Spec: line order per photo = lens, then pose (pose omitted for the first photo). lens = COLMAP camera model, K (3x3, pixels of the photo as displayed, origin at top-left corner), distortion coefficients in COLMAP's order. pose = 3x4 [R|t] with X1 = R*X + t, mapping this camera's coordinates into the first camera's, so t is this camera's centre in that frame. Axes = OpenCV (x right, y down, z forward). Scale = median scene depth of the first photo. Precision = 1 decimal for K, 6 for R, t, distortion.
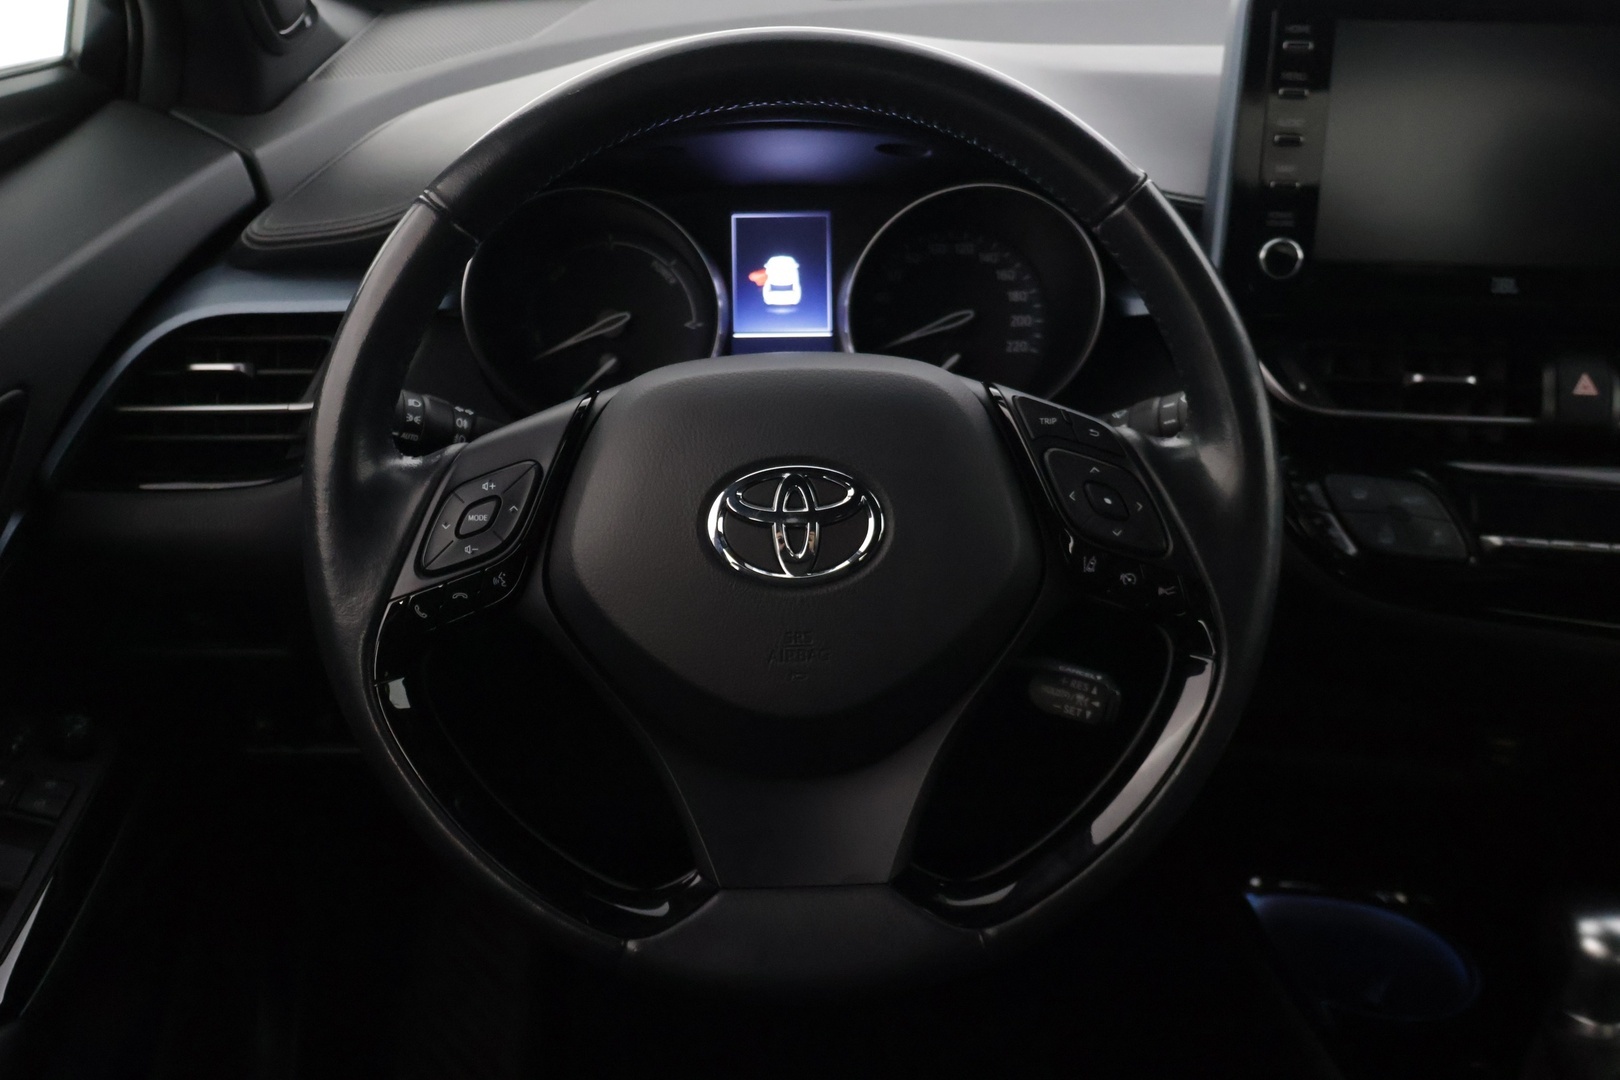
lens RADIAL K [[1752.4, 0, 815.7], [0, 1752.4, 533.2], [0, 0, 1]] dist [0.005979, -0.007943]
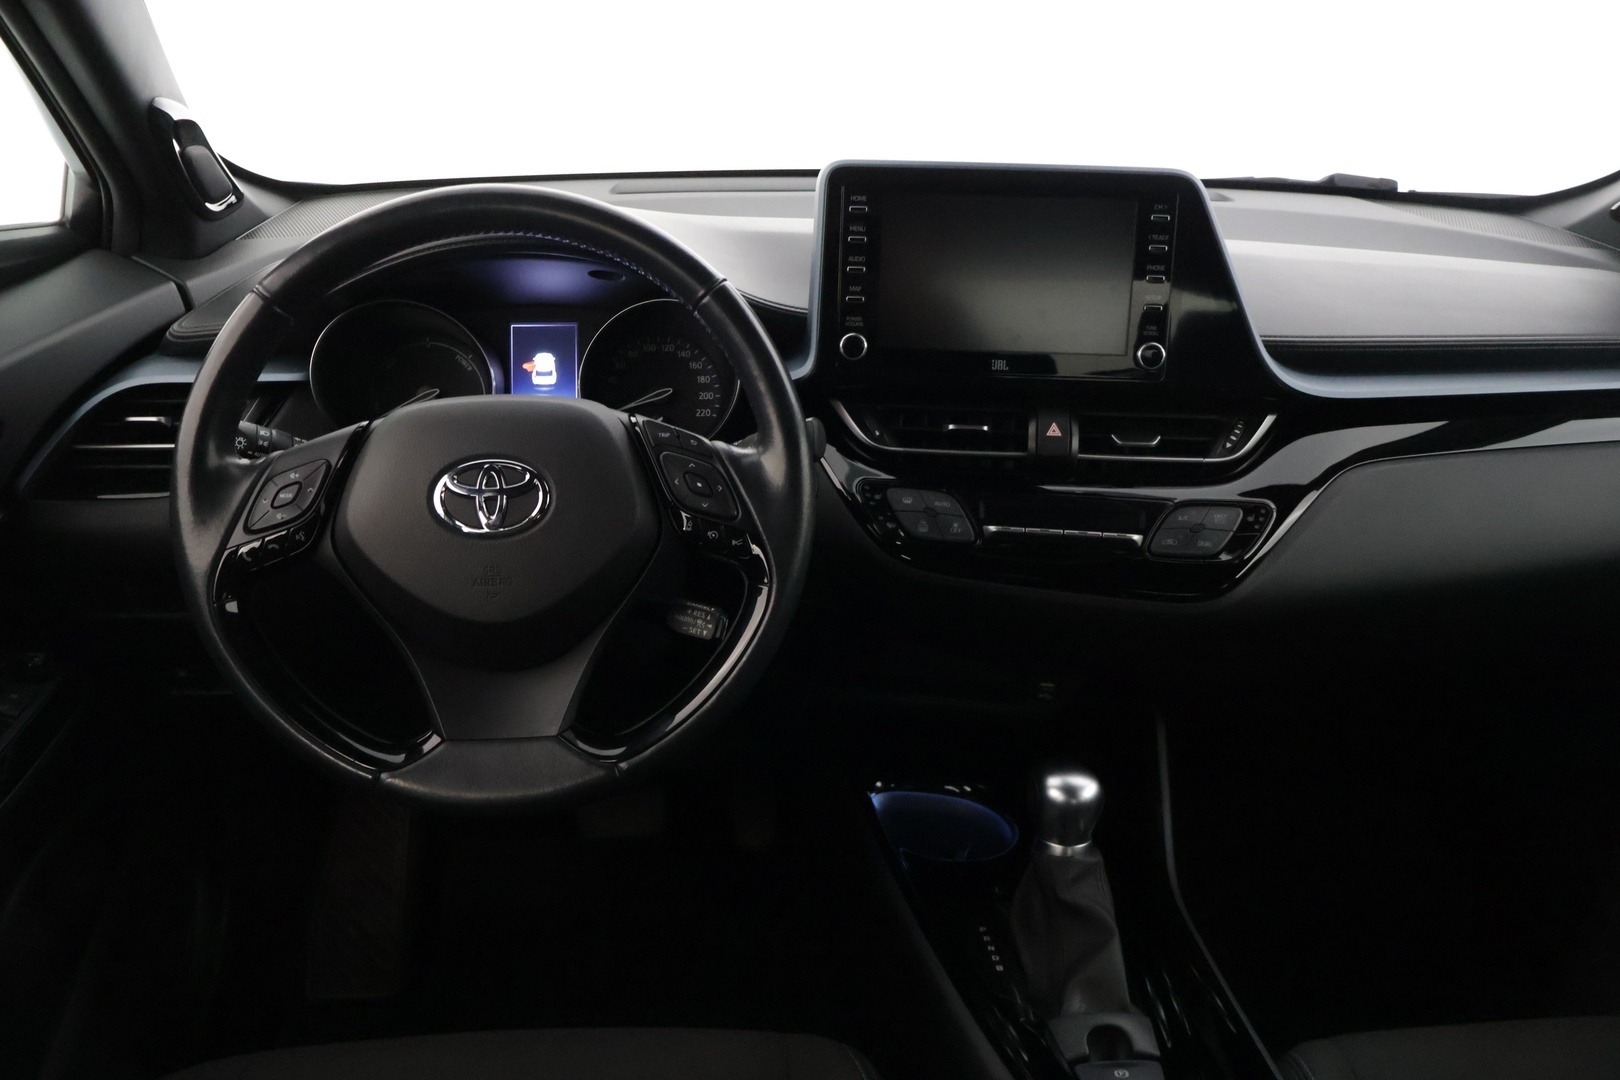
lens RADIAL K [[1340.9, 0, 802.2], [0, 1340.9, 545.8], [0, 0, 1]] dist [-0.006293, 0.004206]
pose [[0.998857, -0.002813, 0.047721, 0.184282], [0.006028, 0.997711, -0.067358, 0.106553], [-0.047422, 0.067568, 0.996587, -0.168636]]
